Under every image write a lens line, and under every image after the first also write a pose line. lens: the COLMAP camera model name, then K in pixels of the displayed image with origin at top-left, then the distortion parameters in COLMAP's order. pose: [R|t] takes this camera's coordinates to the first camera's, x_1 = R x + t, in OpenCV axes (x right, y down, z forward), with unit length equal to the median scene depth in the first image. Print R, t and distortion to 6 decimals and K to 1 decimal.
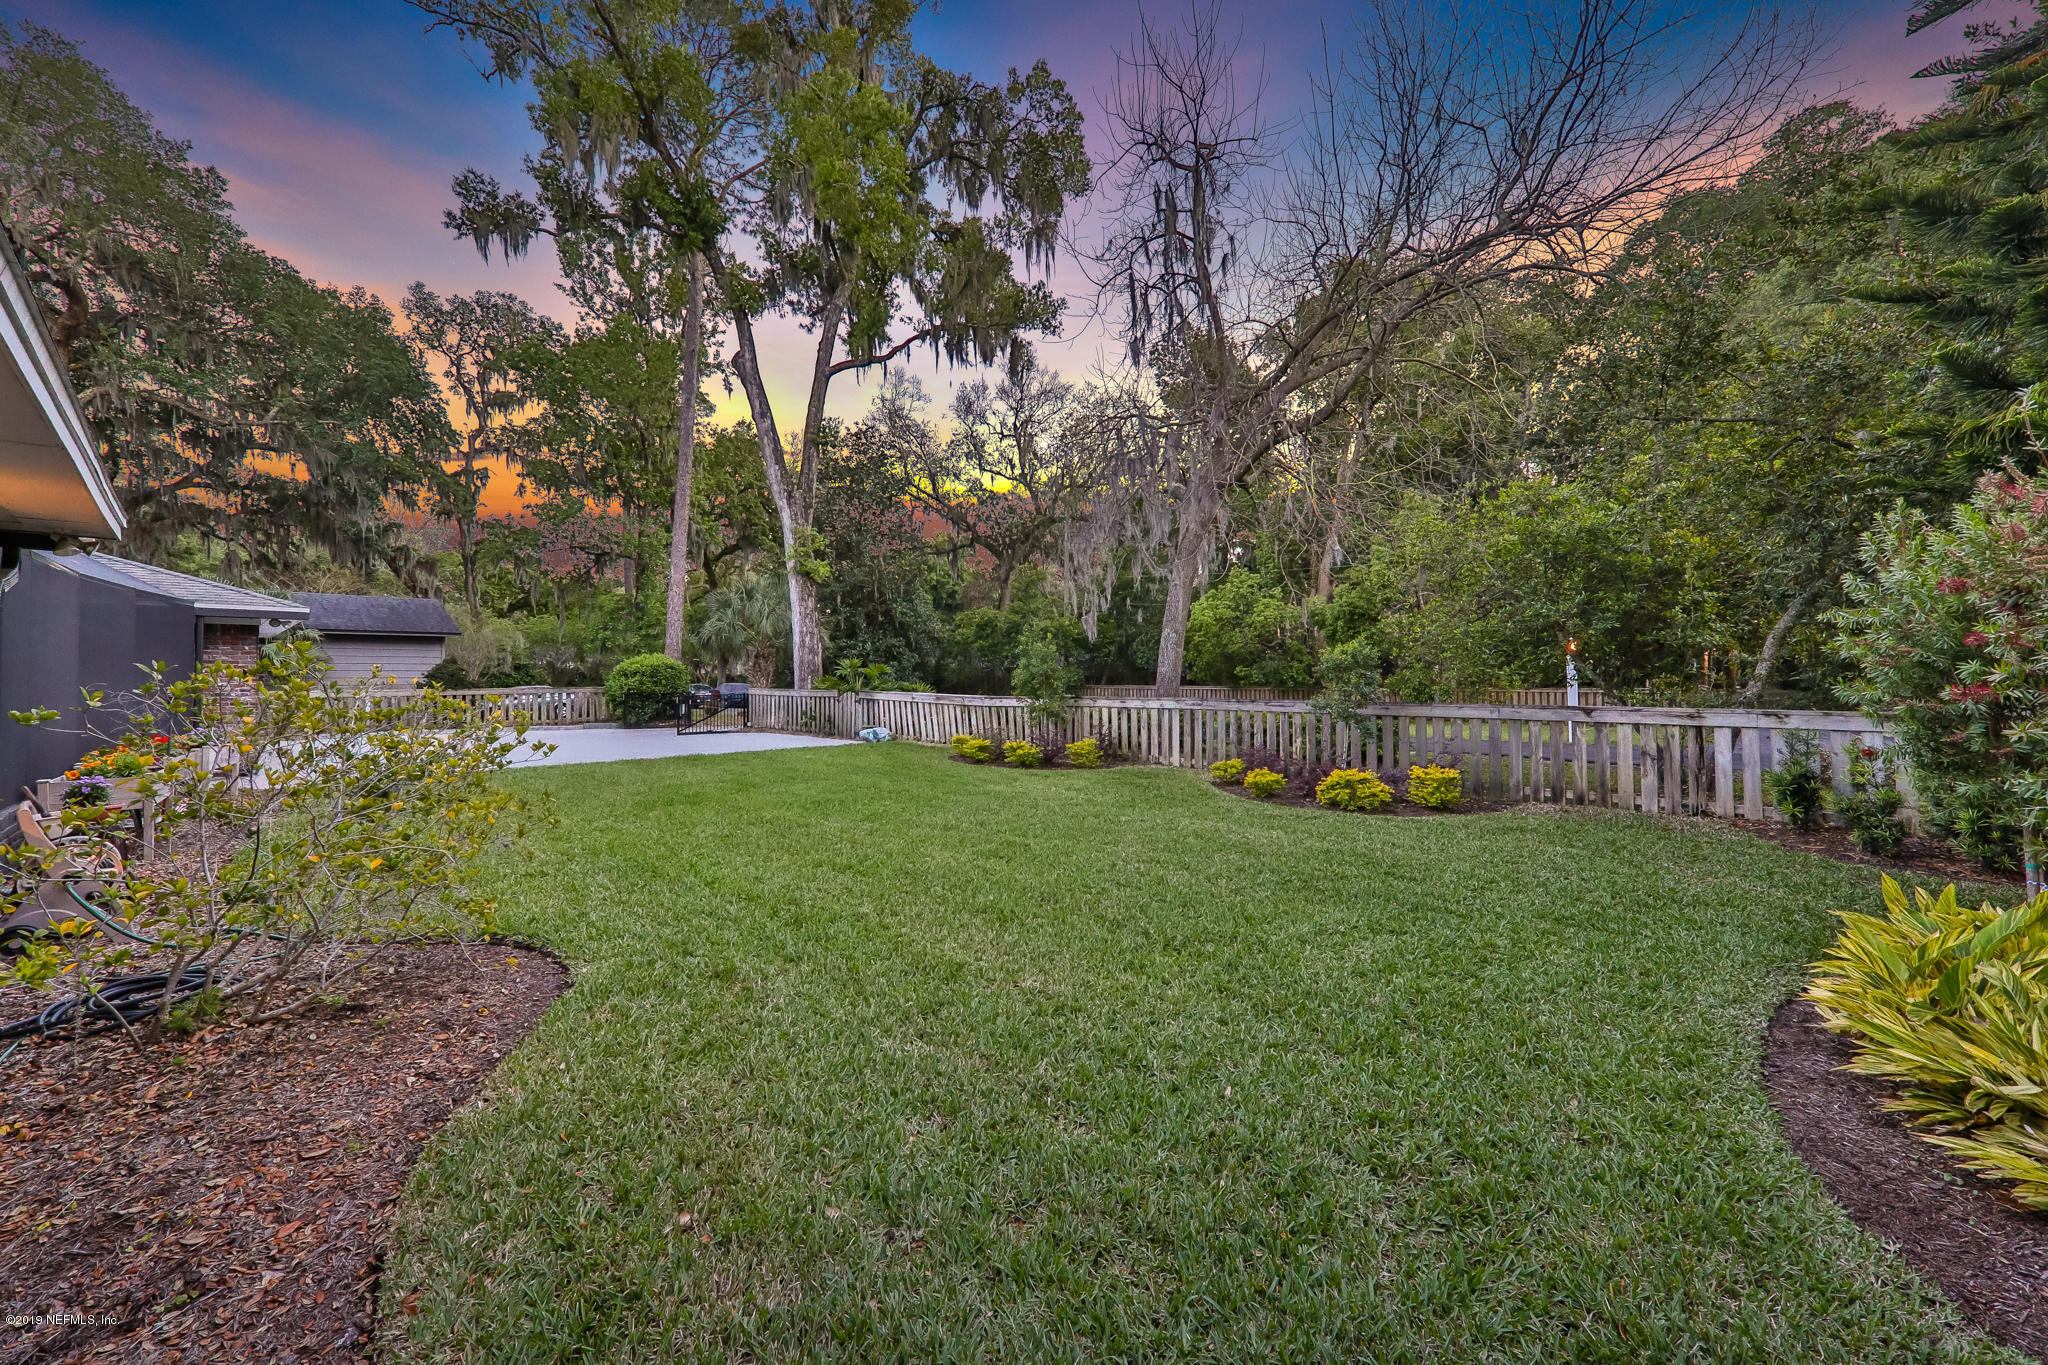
lens RADIAL K [[774.5, 0, 1023.6], [0, 774.5, 679.1], [0, 0, 1]] dist [0.009833, -0.000030]
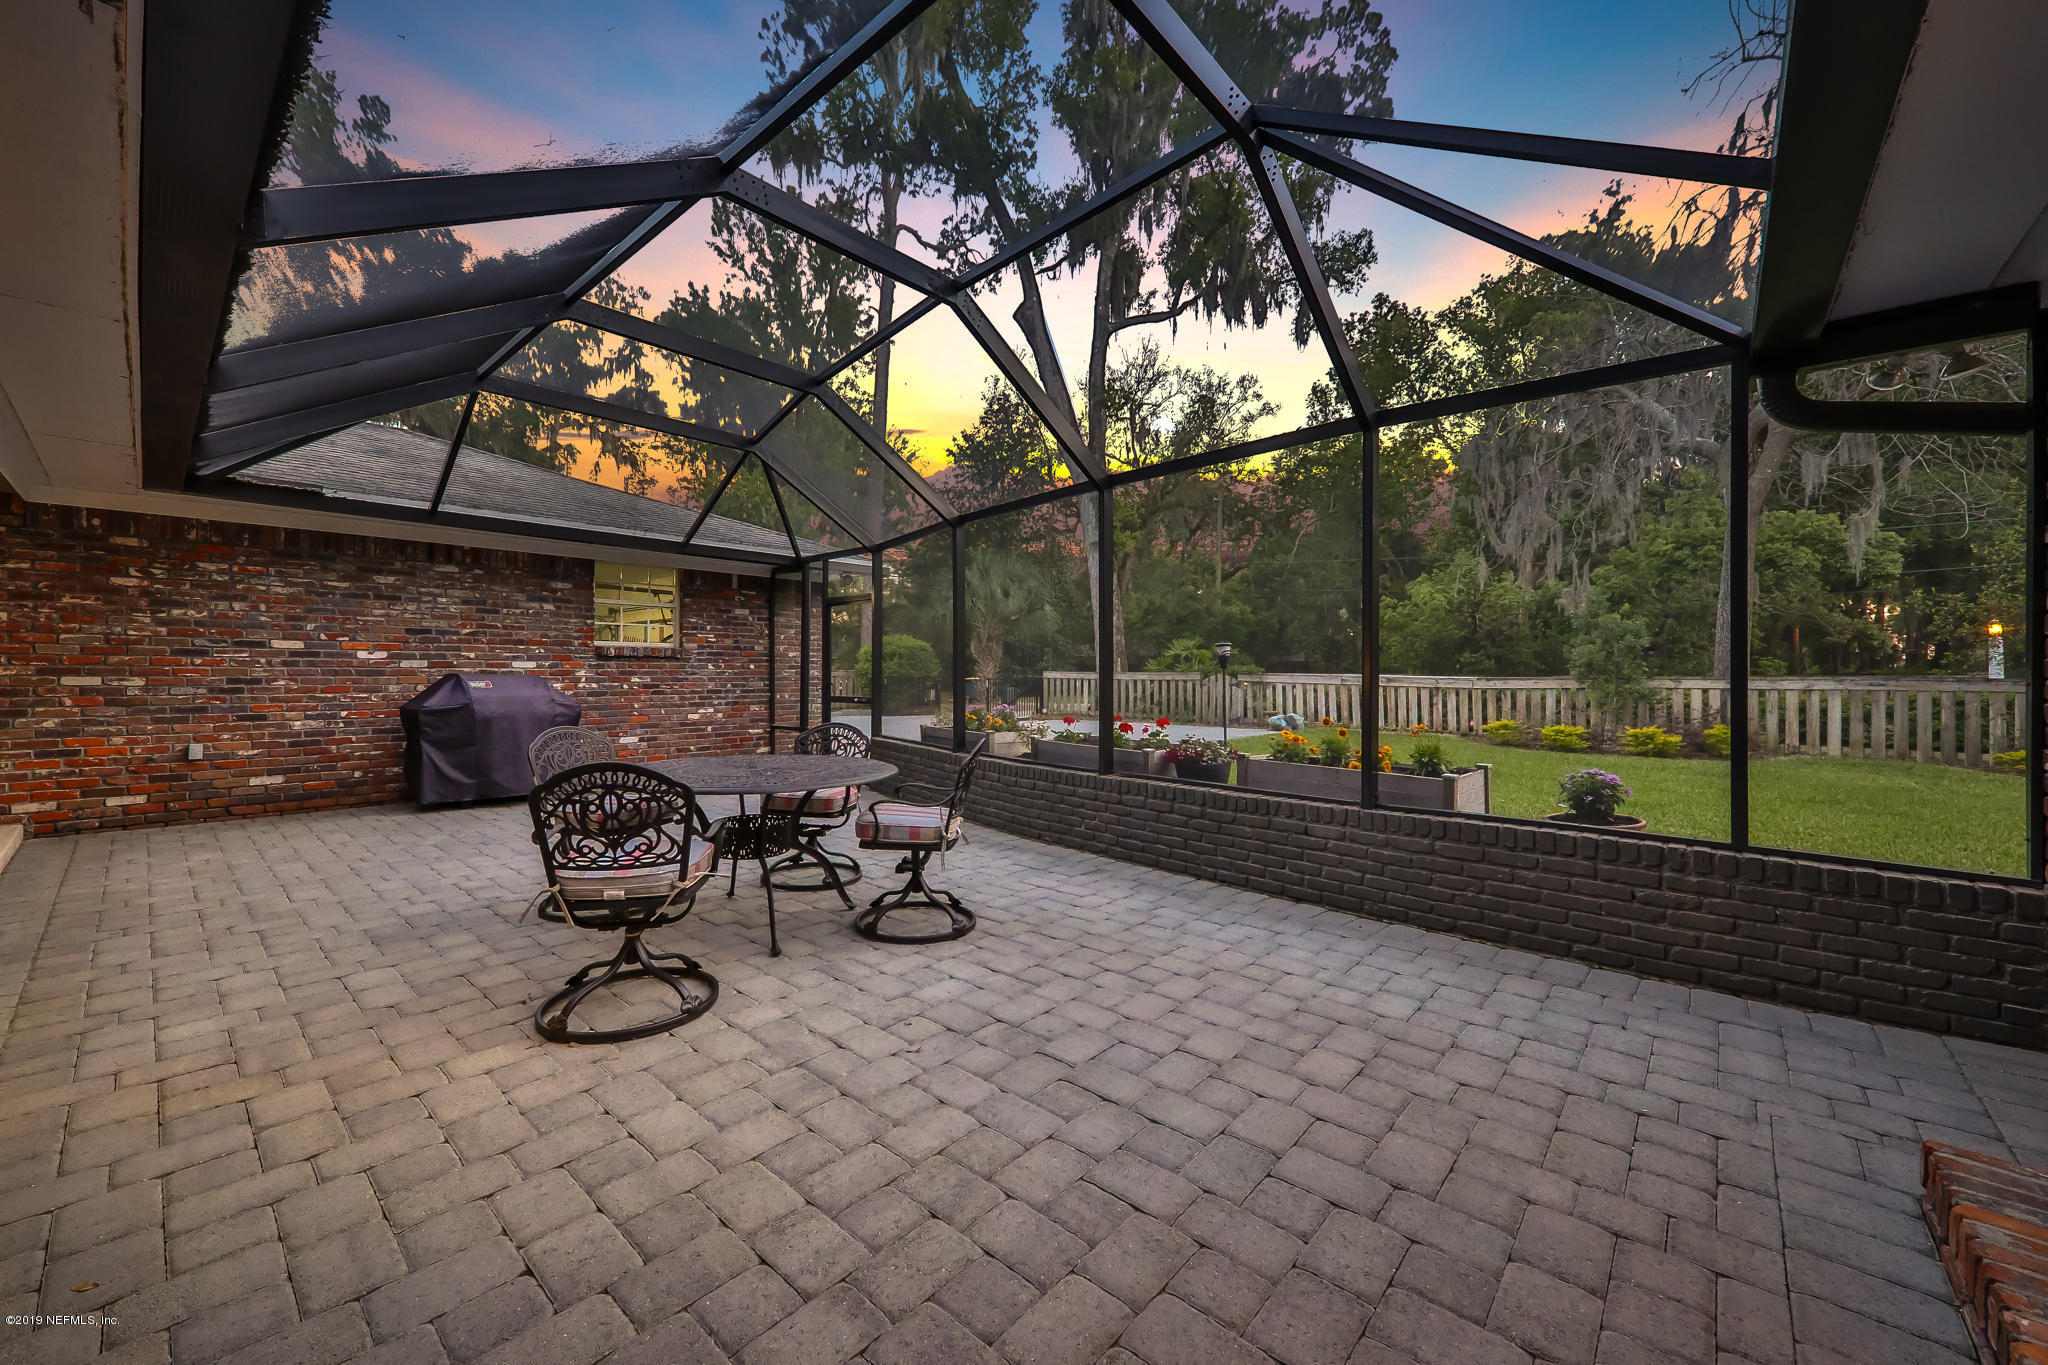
lens RADIAL K [[774.5, 0, 1018.2], [0, 774.5, 685.6], [0, 0, 1]] dist [0.009833, -0.000030]
pose [[0.999537, 0.009711, 0.028844, -0.365510], [-0.009989, 0.999905, 0.009504, 0.016715], [-0.028749, -0.009788, 0.999539, 0.079783]]
